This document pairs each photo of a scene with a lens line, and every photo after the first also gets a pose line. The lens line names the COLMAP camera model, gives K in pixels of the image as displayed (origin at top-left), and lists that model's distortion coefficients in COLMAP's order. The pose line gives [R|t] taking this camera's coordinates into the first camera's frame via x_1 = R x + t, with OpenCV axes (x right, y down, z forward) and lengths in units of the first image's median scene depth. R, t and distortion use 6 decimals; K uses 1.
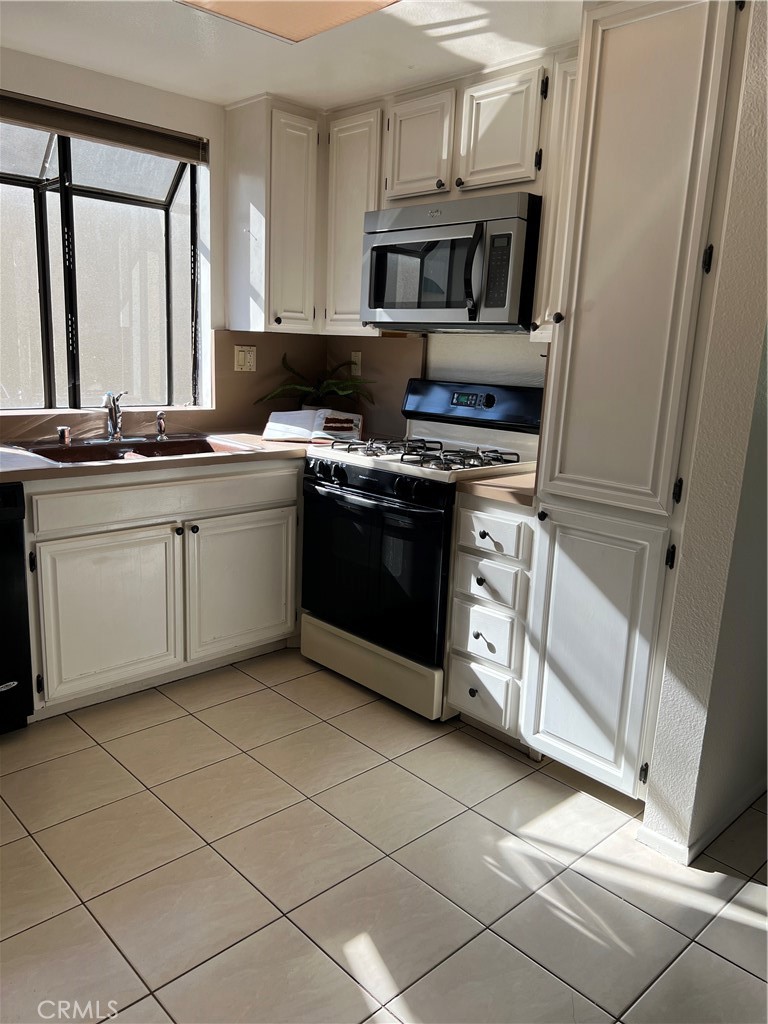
lens RADIAL K [[781.7, 0, 388.7], [0, 781.7, 517.3], [0, 0, 1]] dist [-0.005787, -0.007409]
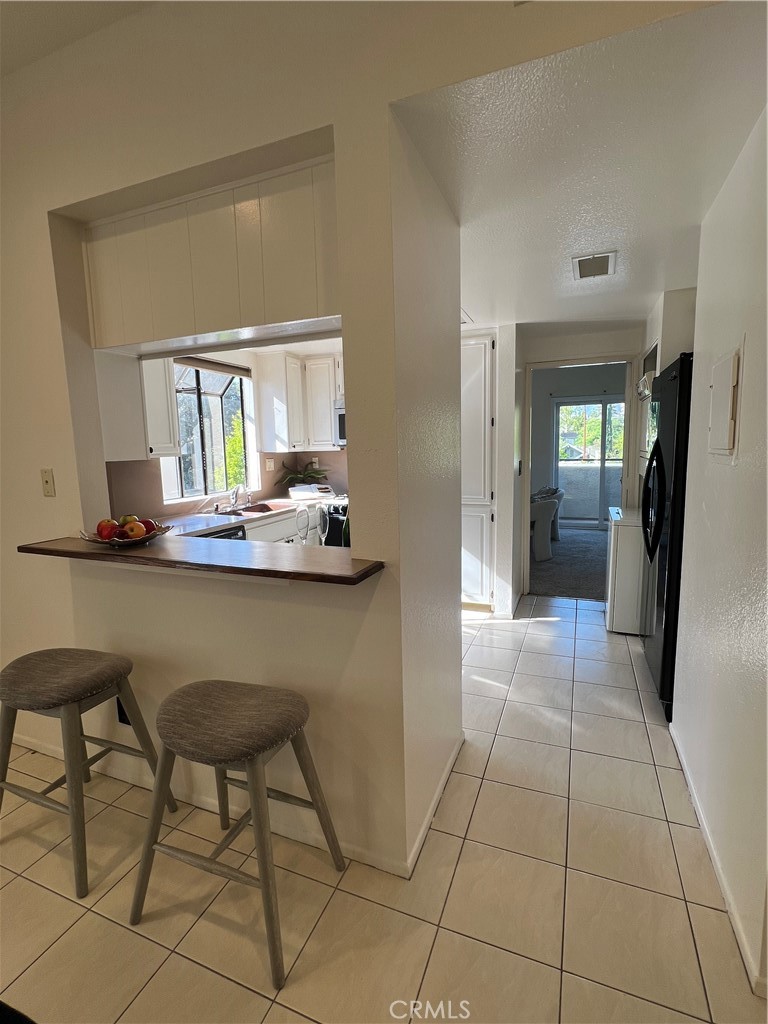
lens RADIAL K [[489.1, 0, 381.5], [0, 489.1, 505.0], [0, 0, 1]] dist [0.001917, 0.000153]
pose [[0.910899, -0.117276, 0.395613, -0.475874], [0.149869, 0.987317, -0.052393, 0.022503], [-0.384451, 0.107015, 0.916922, -0.351693]]
